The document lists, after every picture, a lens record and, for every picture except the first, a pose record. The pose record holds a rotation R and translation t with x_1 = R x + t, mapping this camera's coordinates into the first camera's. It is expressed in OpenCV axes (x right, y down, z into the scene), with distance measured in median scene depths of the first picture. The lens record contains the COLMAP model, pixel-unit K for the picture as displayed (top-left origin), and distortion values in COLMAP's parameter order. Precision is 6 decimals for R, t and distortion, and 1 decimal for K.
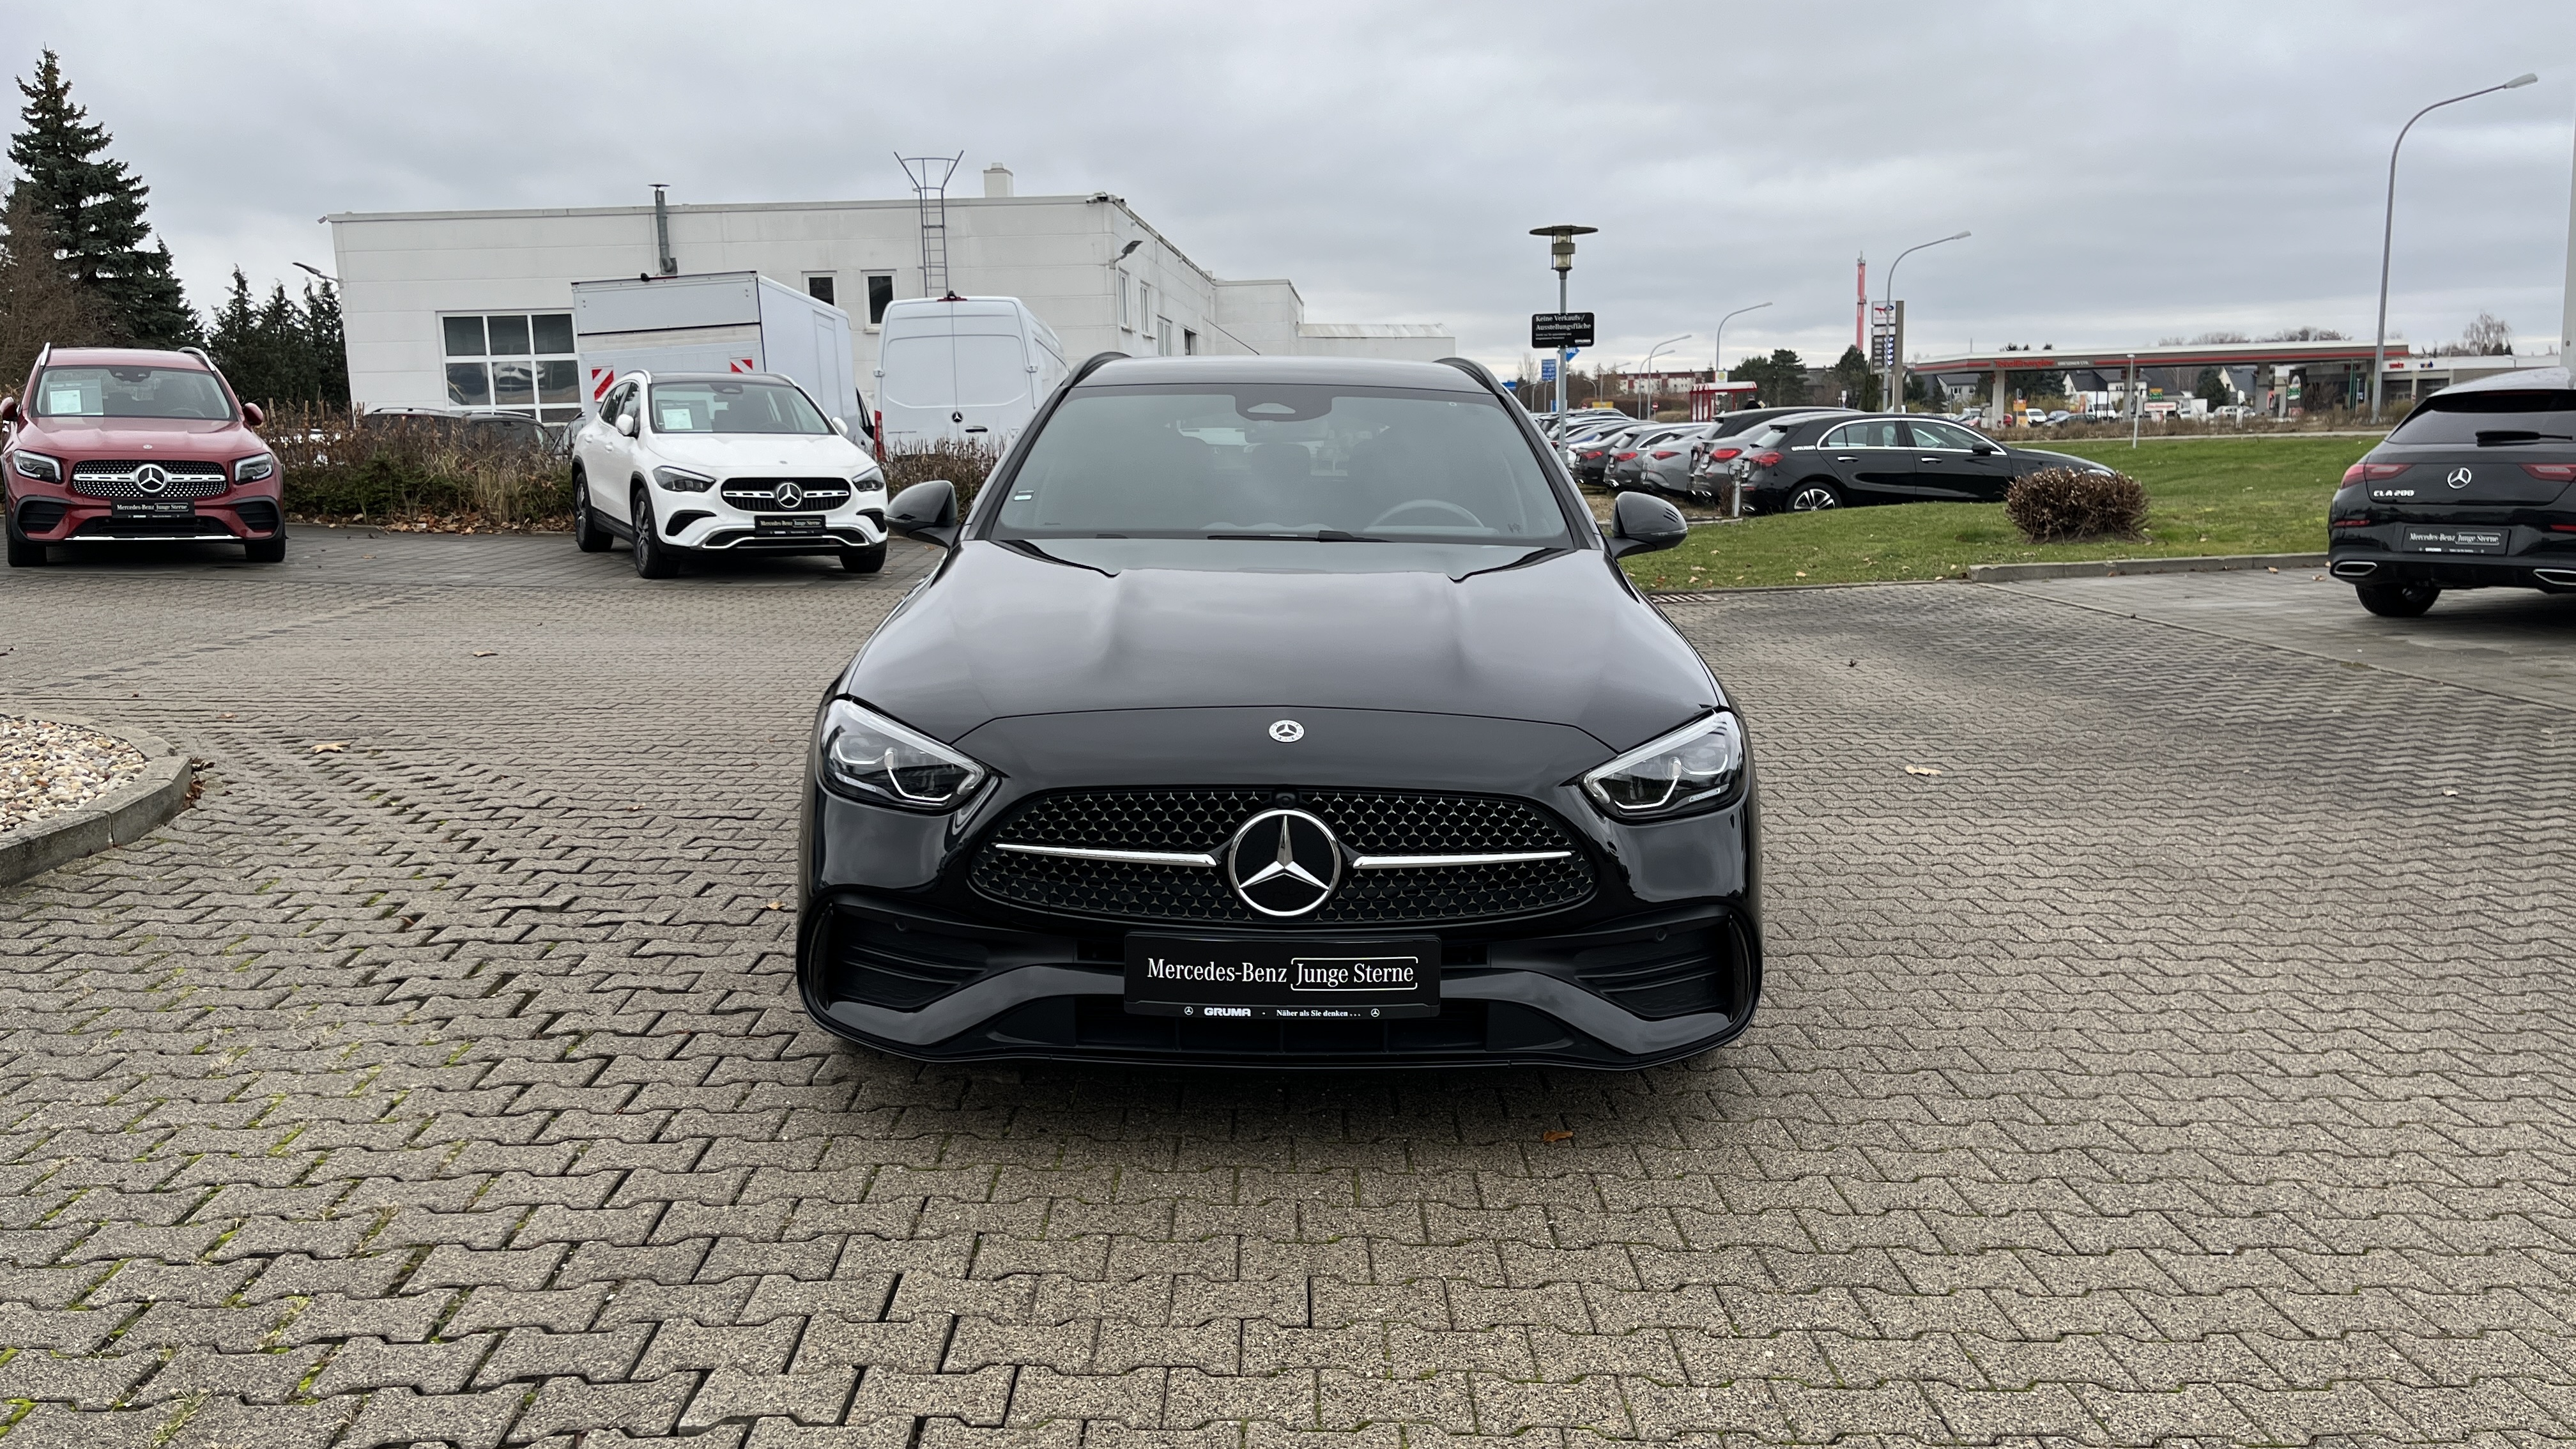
lens RADIAL K [[1940.5, 0, 1294.7], [0, 1940.5, 731.7], [0, 0, 1]] dist [0.080412, -0.114300]
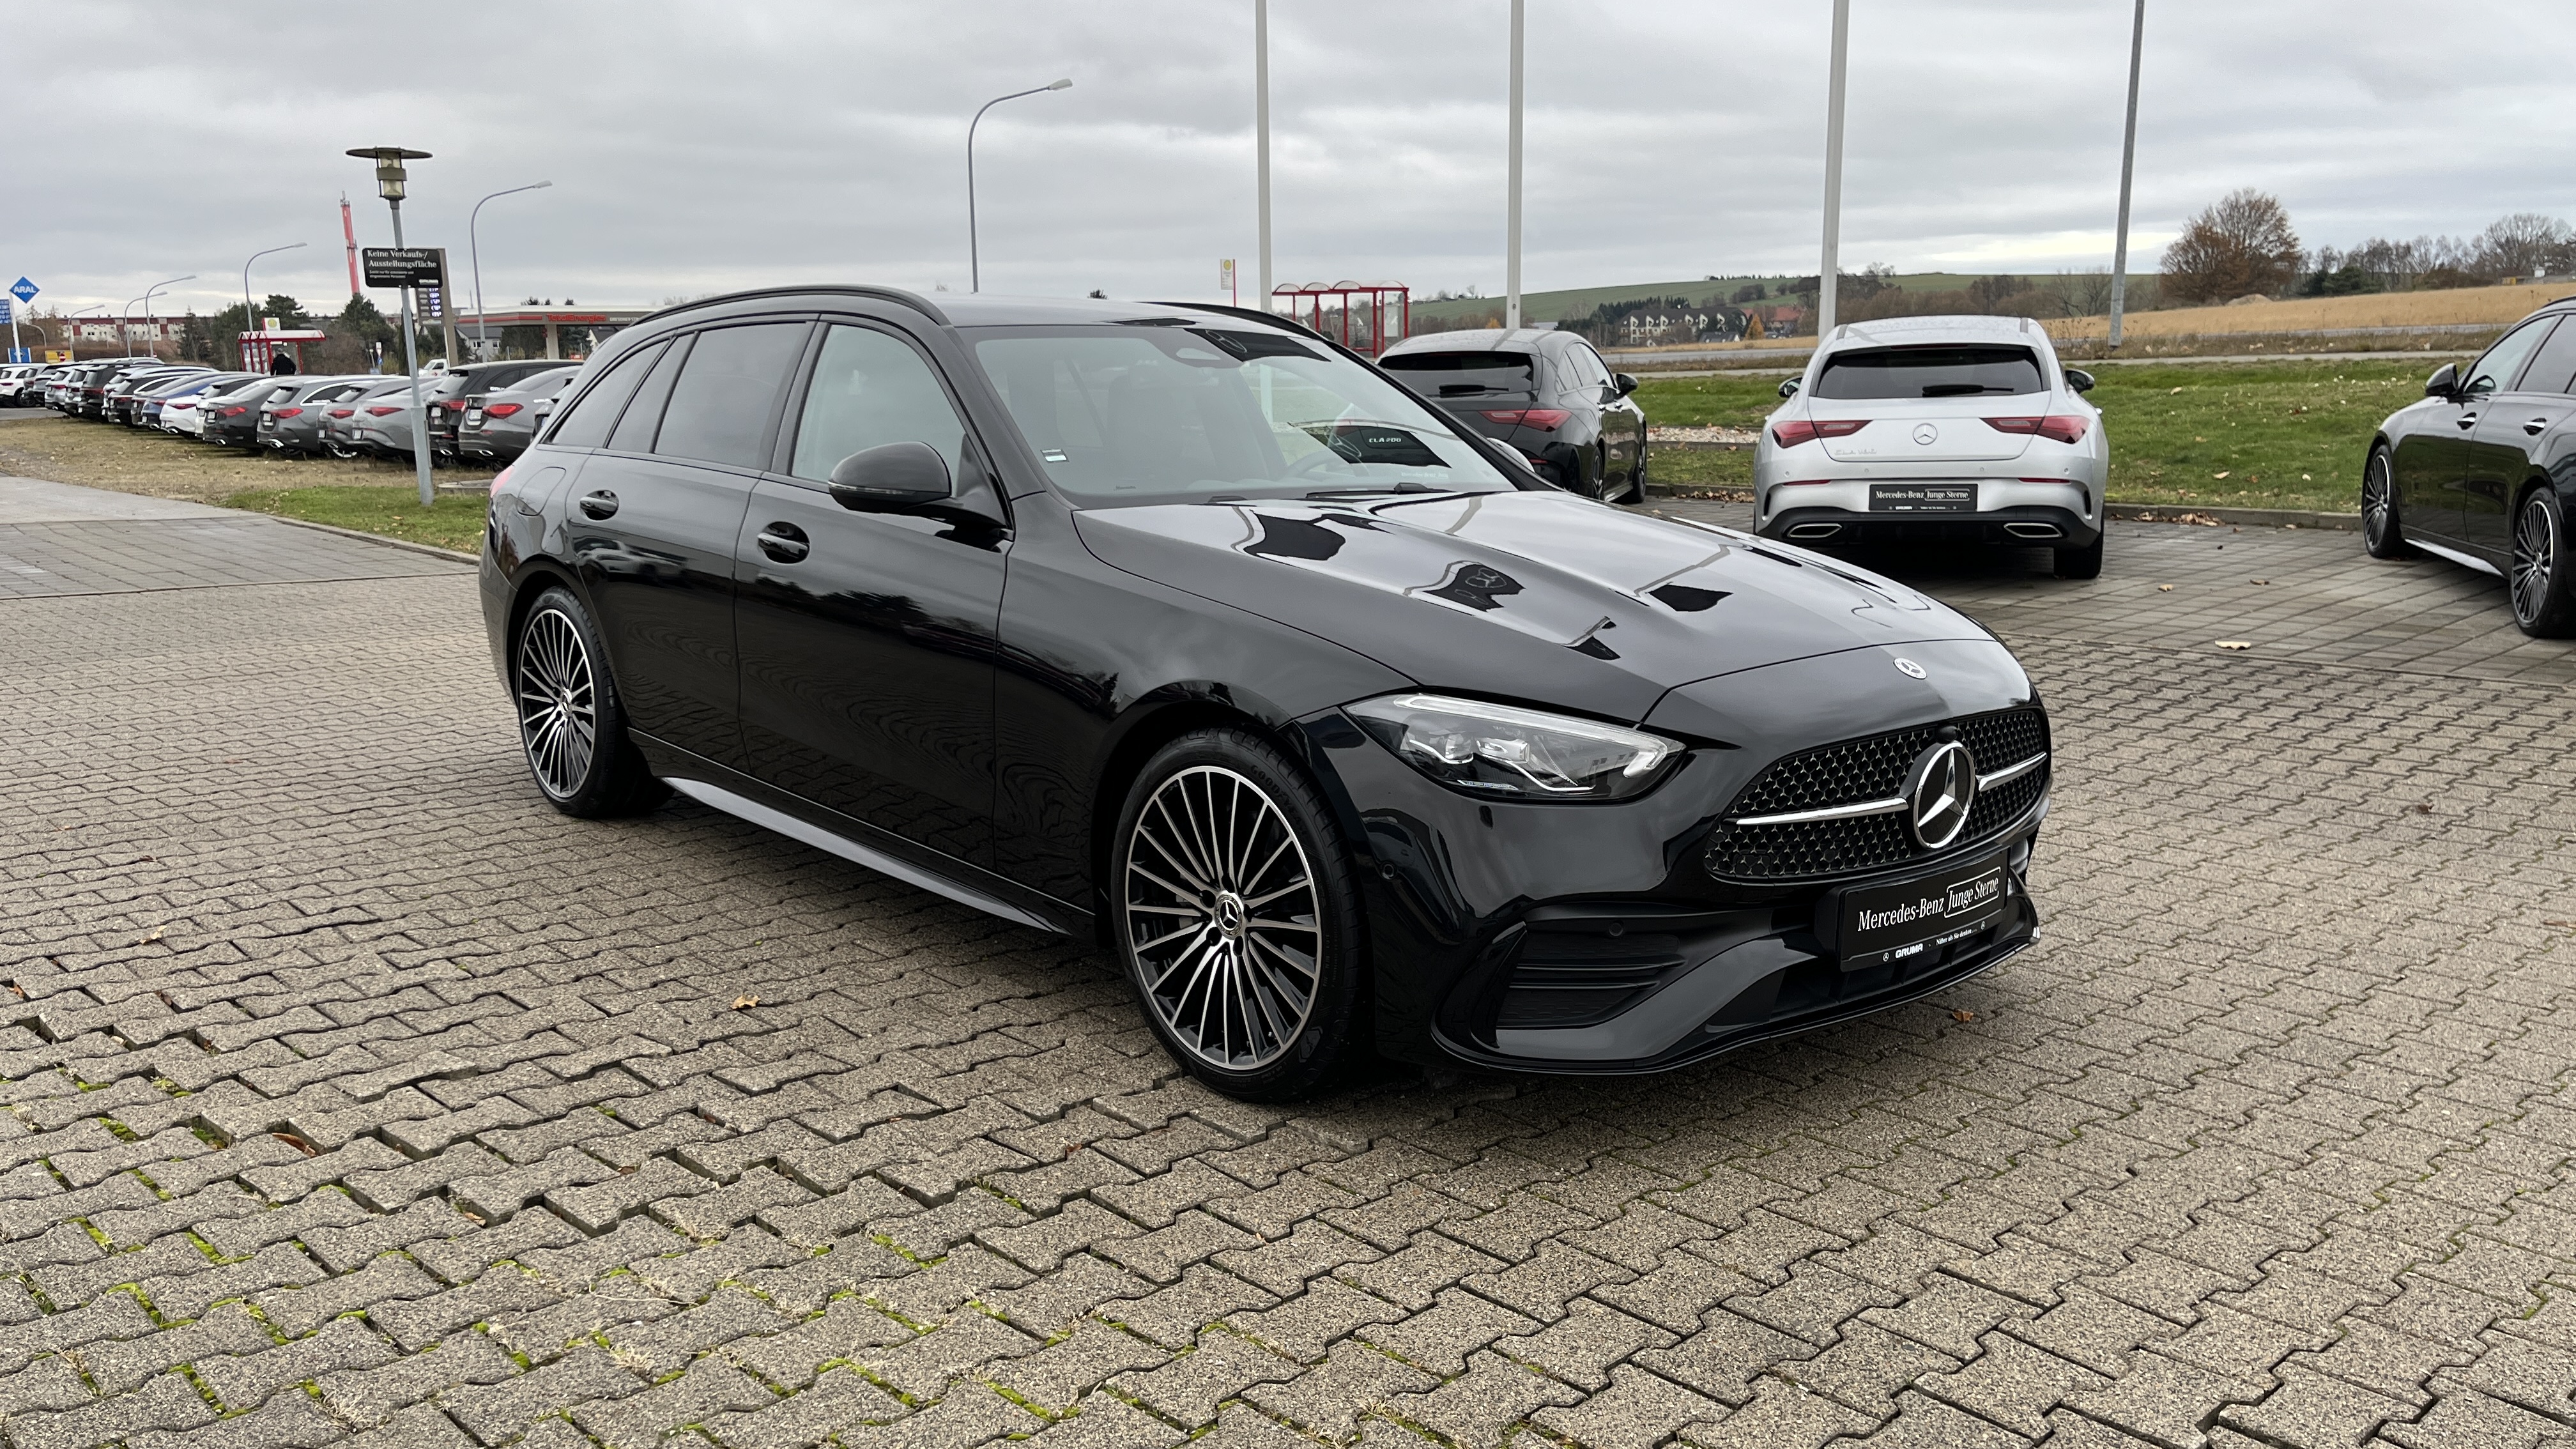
lens RADIAL K [[1940.5, 0, 1294.7], [0, 1940.5, 731.7], [0, 0, 1]] dist [0.080412, -0.114300]
pose [[0.756235, -0.117290, 0.643702, -0.285877], [0.103087, 0.992873, 0.059805, -0.019578], [-0.646129, 0.021131, 0.762936, 0.133061]]
